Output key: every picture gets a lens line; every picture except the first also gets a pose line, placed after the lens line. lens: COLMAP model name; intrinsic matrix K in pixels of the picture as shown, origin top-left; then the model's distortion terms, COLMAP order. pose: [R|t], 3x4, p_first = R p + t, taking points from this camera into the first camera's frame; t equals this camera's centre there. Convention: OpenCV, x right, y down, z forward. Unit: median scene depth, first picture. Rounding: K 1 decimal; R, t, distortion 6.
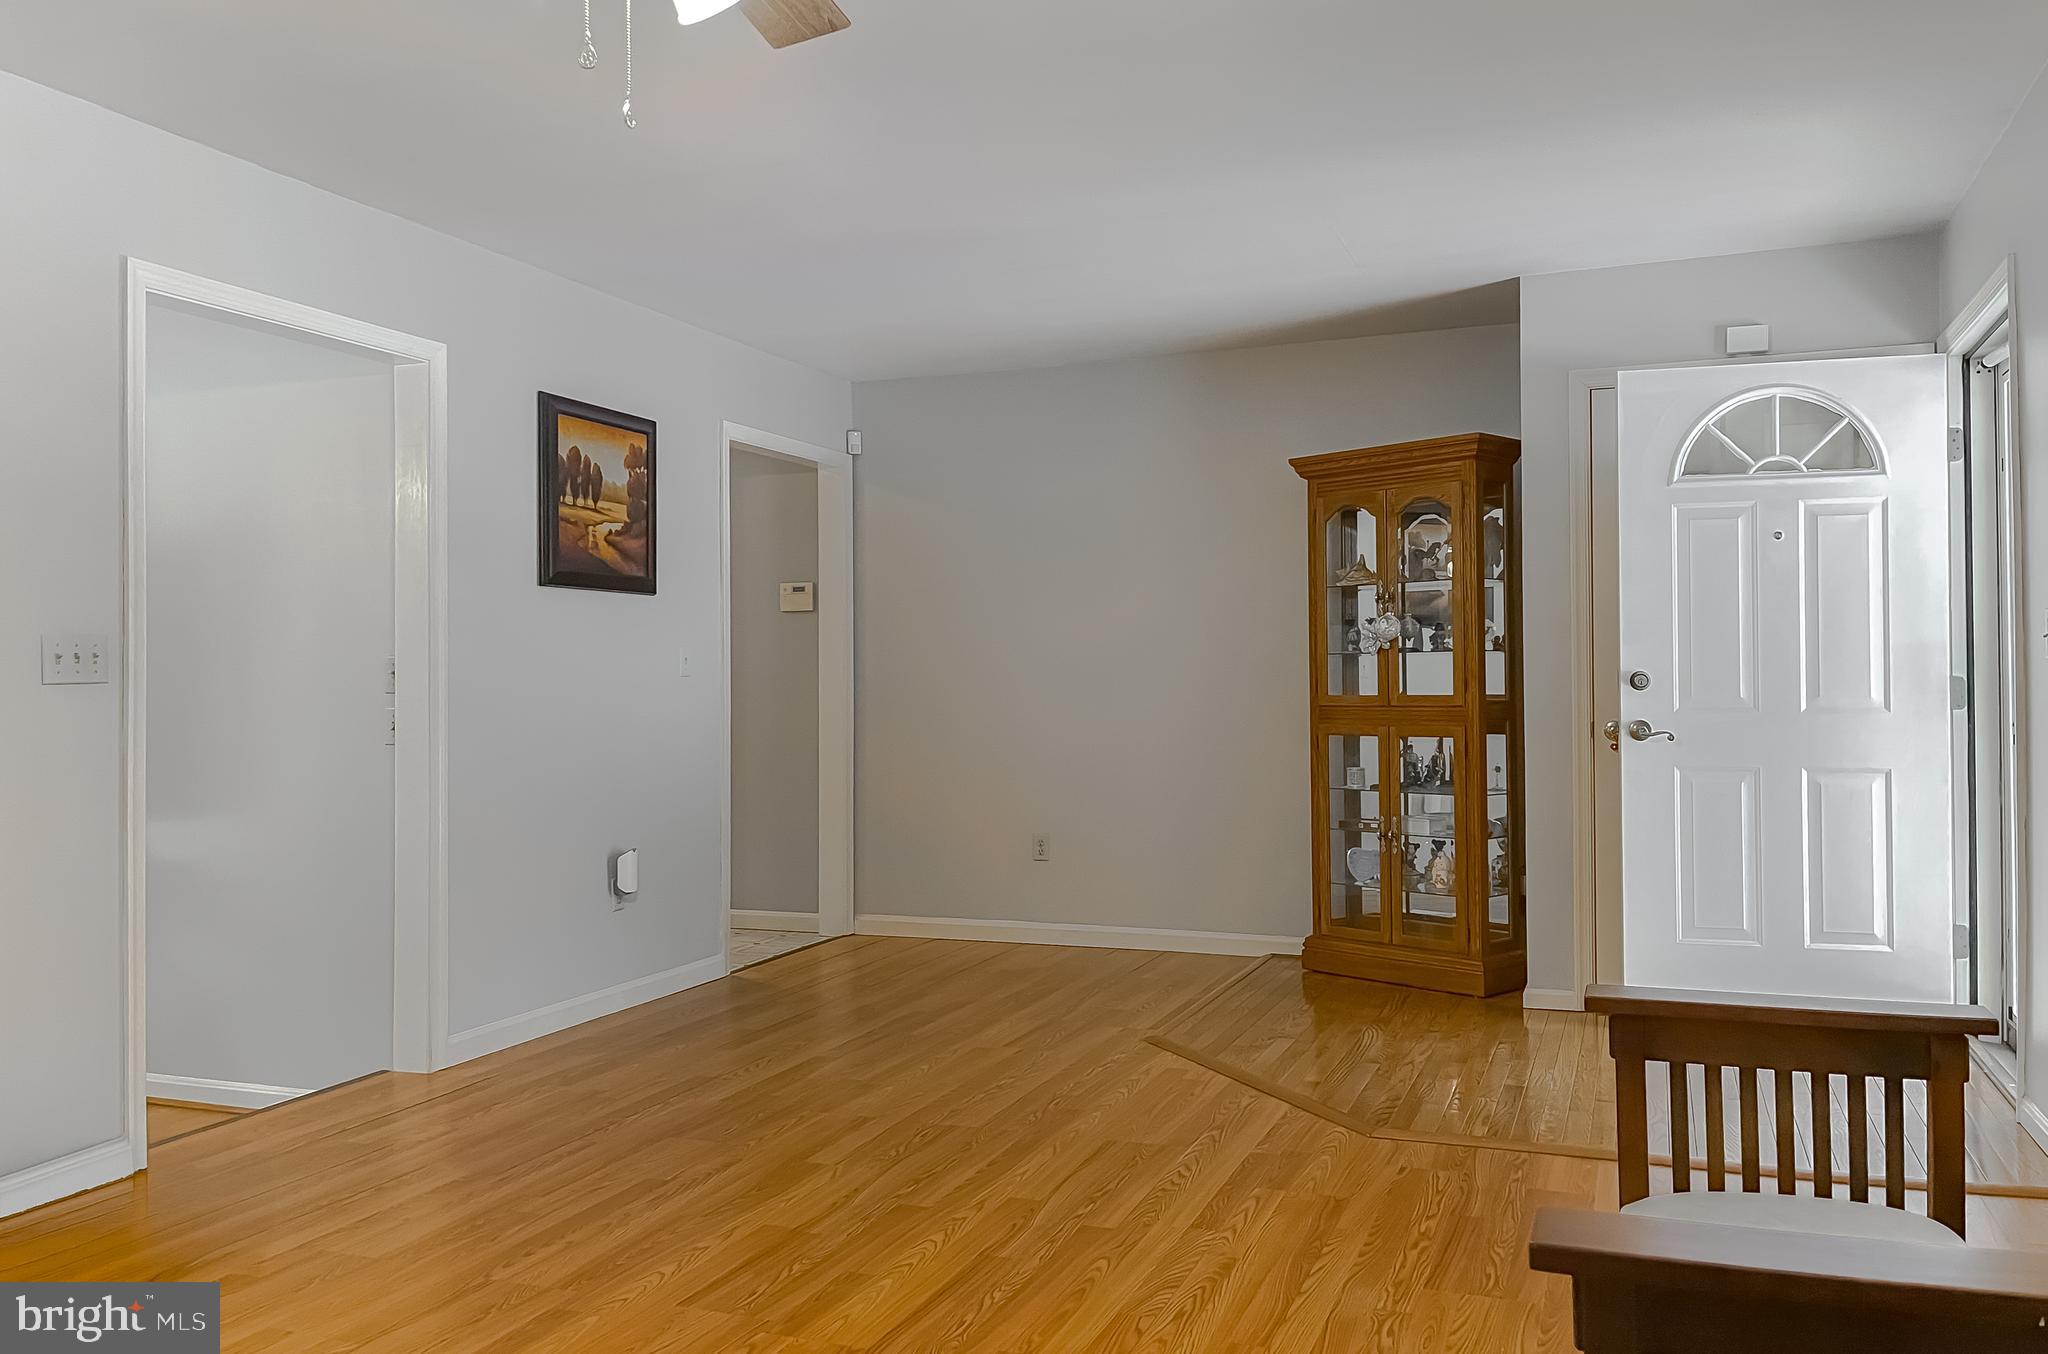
lens RADIAL K [[1590.4, 0, 1024.0], [0, 1590.4, 677.0], [0, 0, 1]] dist [0.002927, 0.000087]
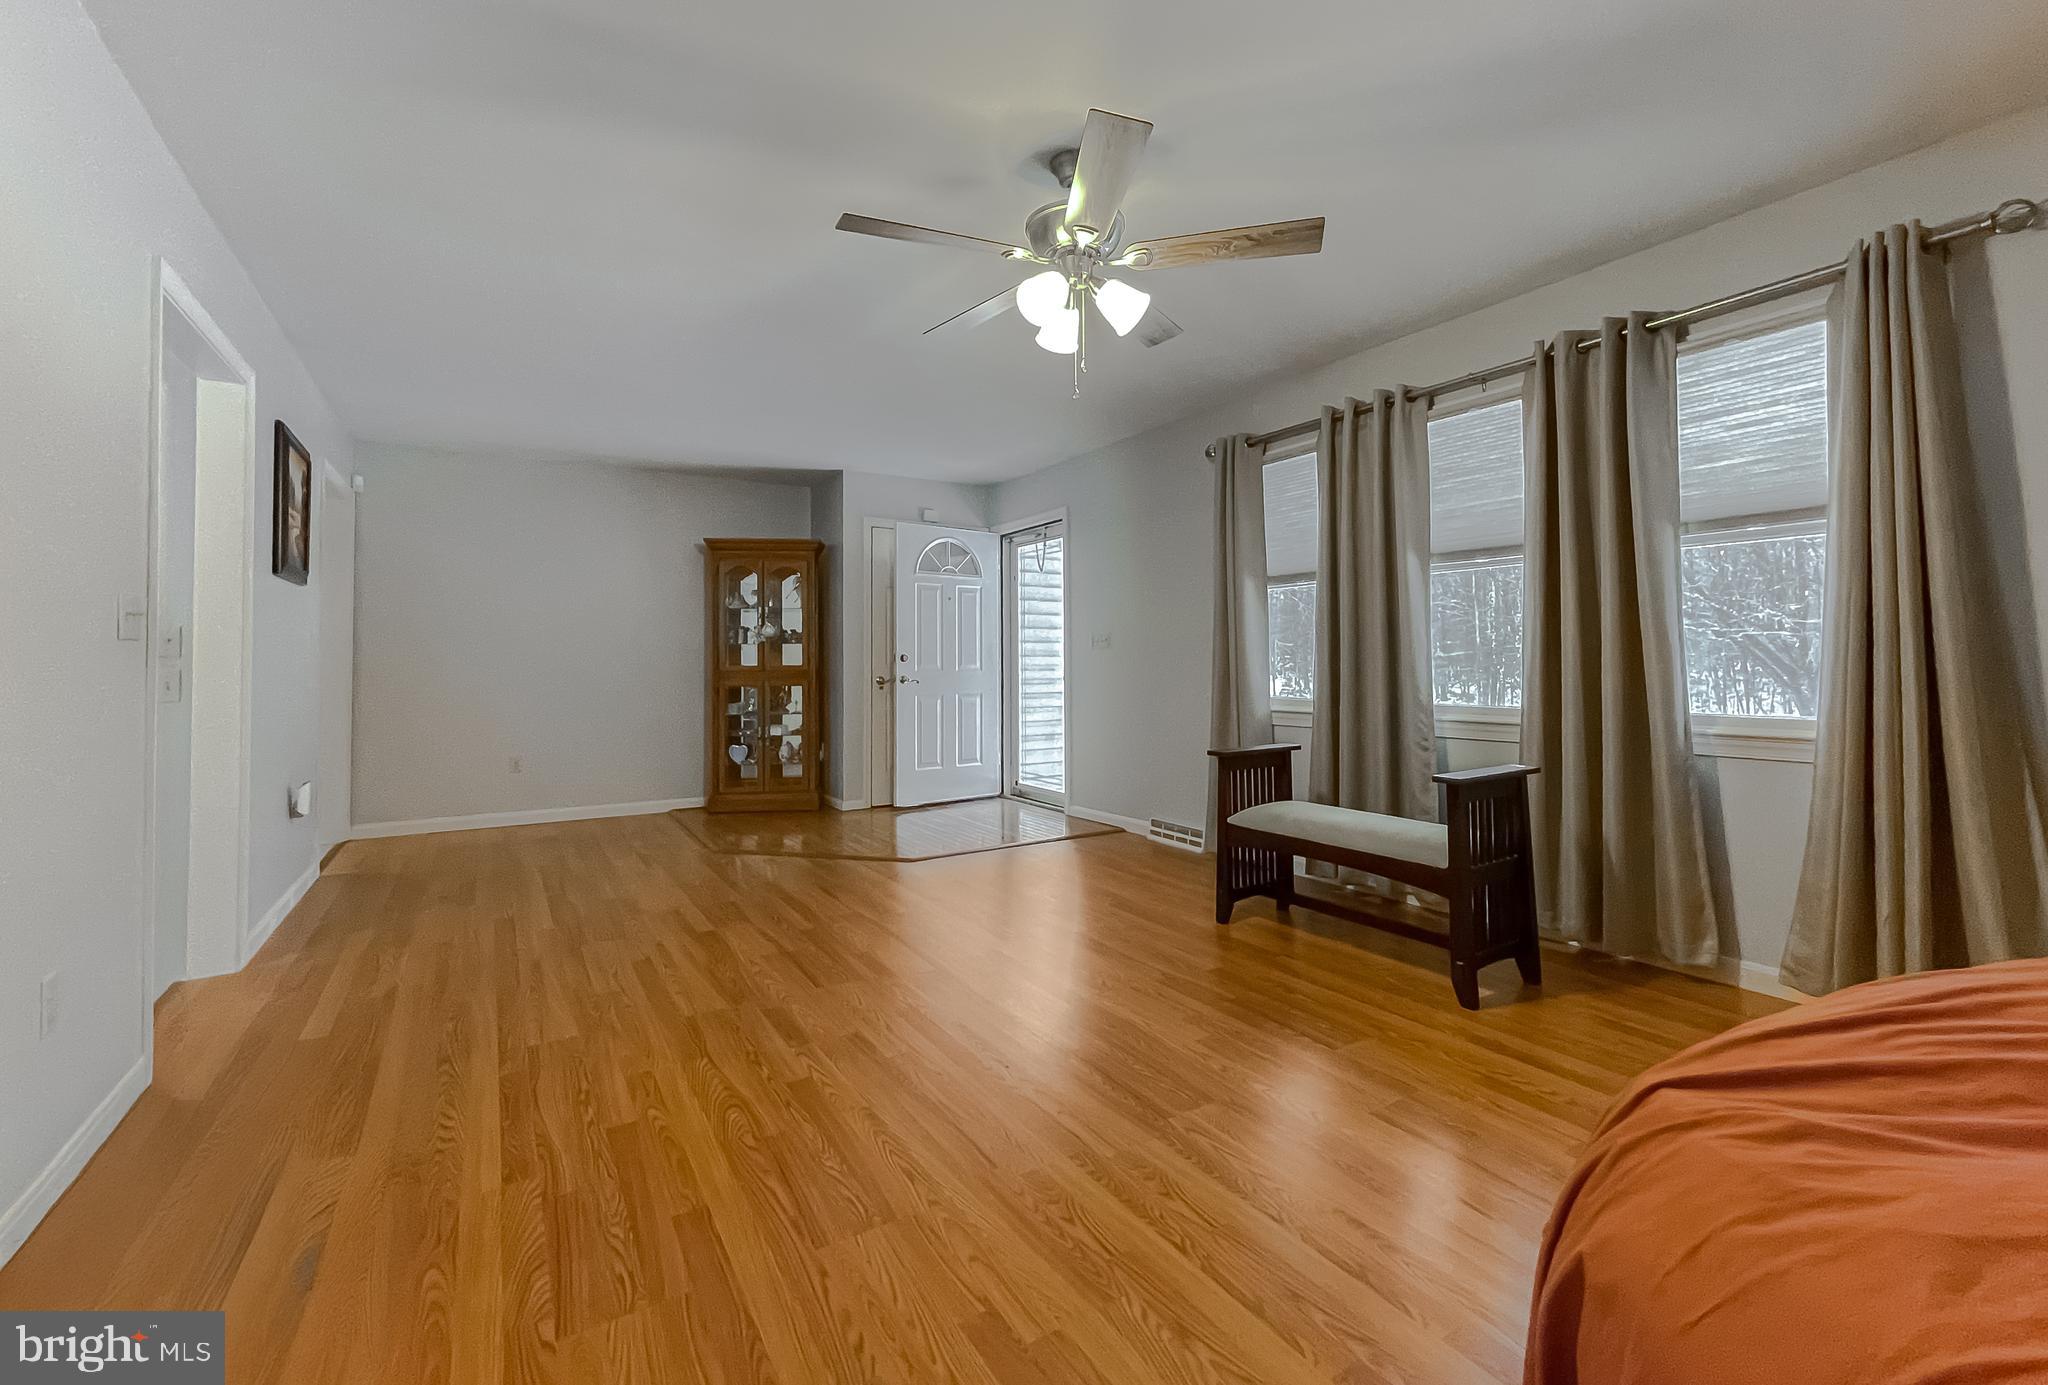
lens RADIAL K [[862.7, 0, 1017.9], [0, 862.7, 642.3], [0, 0, 1]] dist [-0.000053, 0.000196]
pose [[0.598955, 0.025404, 0.800380, -0.734560], [-0.003792, 0.999575, -0.028888, 0.021550], [-0.800774, 0.014268, 0.598797, 0.180064]]
